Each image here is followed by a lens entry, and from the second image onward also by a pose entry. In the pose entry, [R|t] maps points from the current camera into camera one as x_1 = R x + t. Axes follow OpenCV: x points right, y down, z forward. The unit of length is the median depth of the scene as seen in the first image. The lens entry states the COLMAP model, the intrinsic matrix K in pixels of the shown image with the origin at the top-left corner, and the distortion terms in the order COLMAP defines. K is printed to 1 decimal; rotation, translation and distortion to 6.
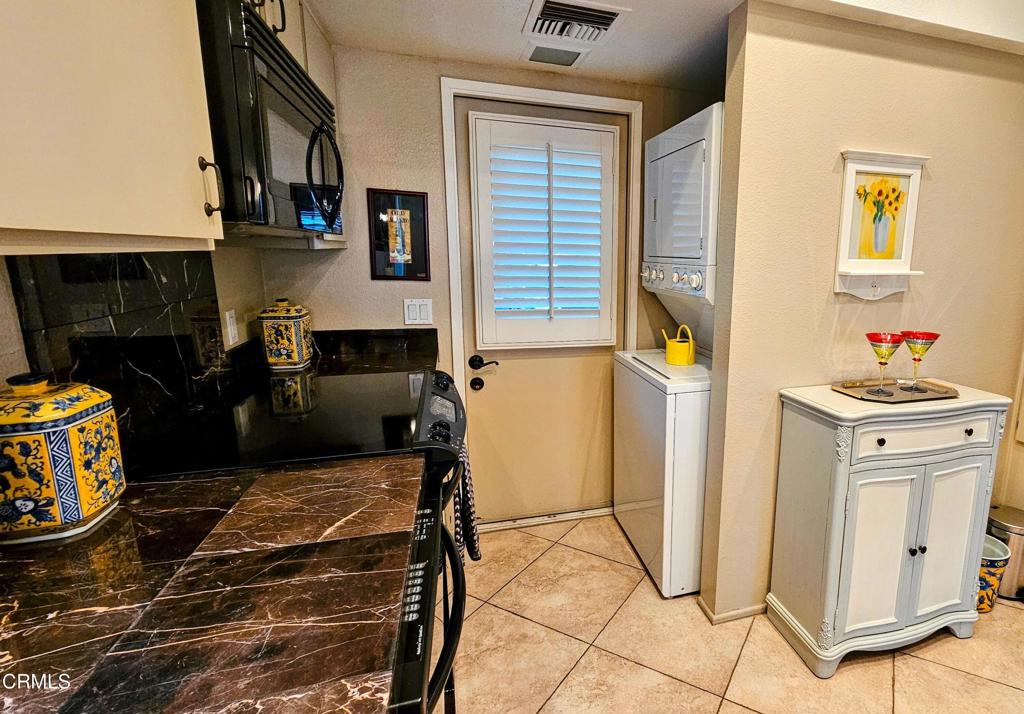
lens RADIAL K [[489.0, 0, 513.5], [0, 489.0, 346.2], [0, 0, 1]] dist [-0.000556, -0.000126]
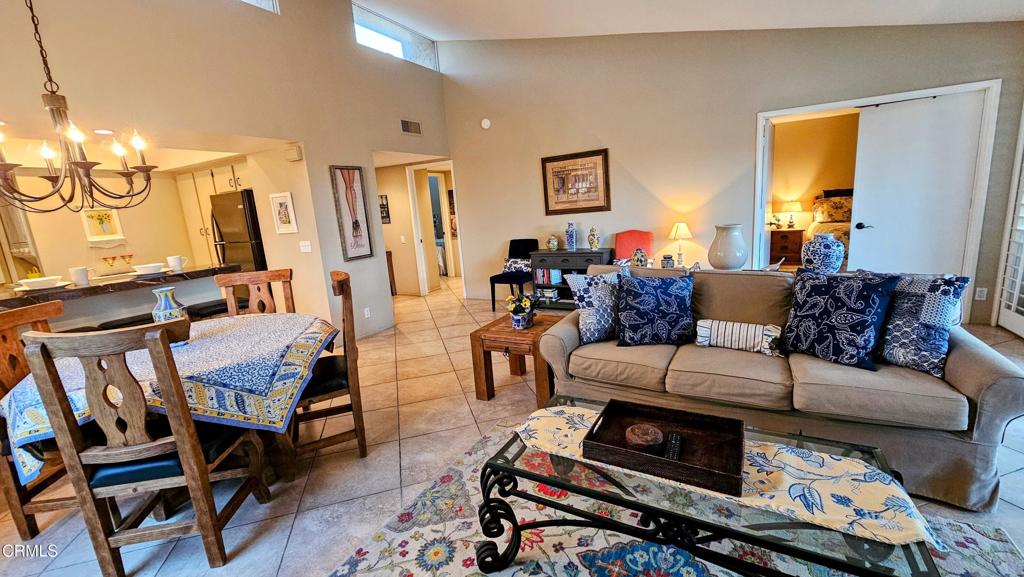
lens RADIAL K [[420.1, 0, 513.9], [0, 420.1, 286.8], [0, 0, 1]] dist [0.000152, -0.000245]
pose [[0.732740, -0.205151, 0.648850, 0.846515], [0.224600, 0.972954, 0.053987, 0.604418], [-0.642377, 0.106174, 0.758999, -2.788303]]
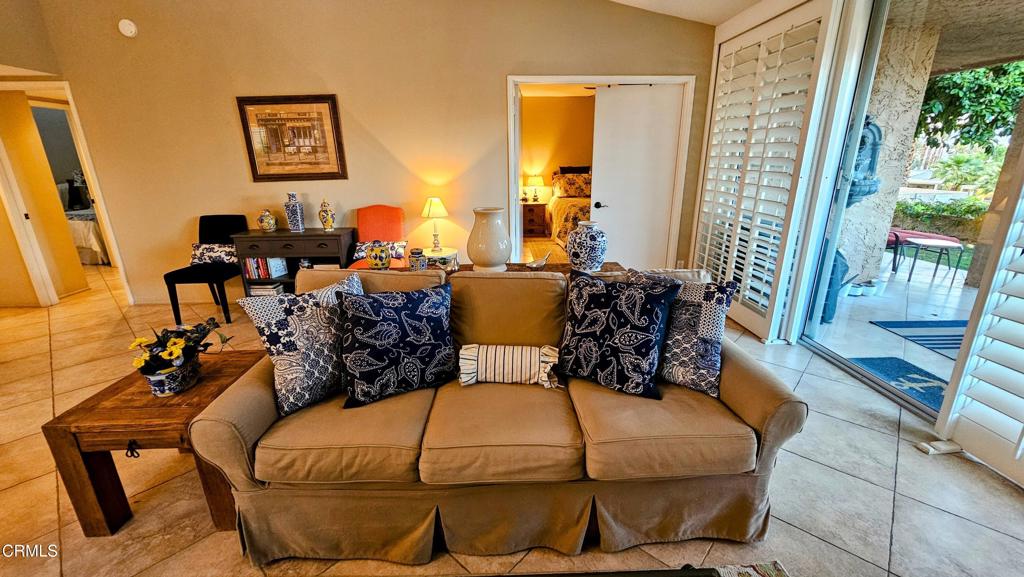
lens RADIAL K [[418.7, 0, 512.0], [0, 418.7, 288.5], [0, 0, 1]] dist [-0.001115, -0.000359]
pose [[0.283172, -0.310421, 0.907443, 1.360881], [0.211192, 0.943128, 0.256725, 0.562733], [-0.935527, 0.118948, 0.332626, -2.569996]]
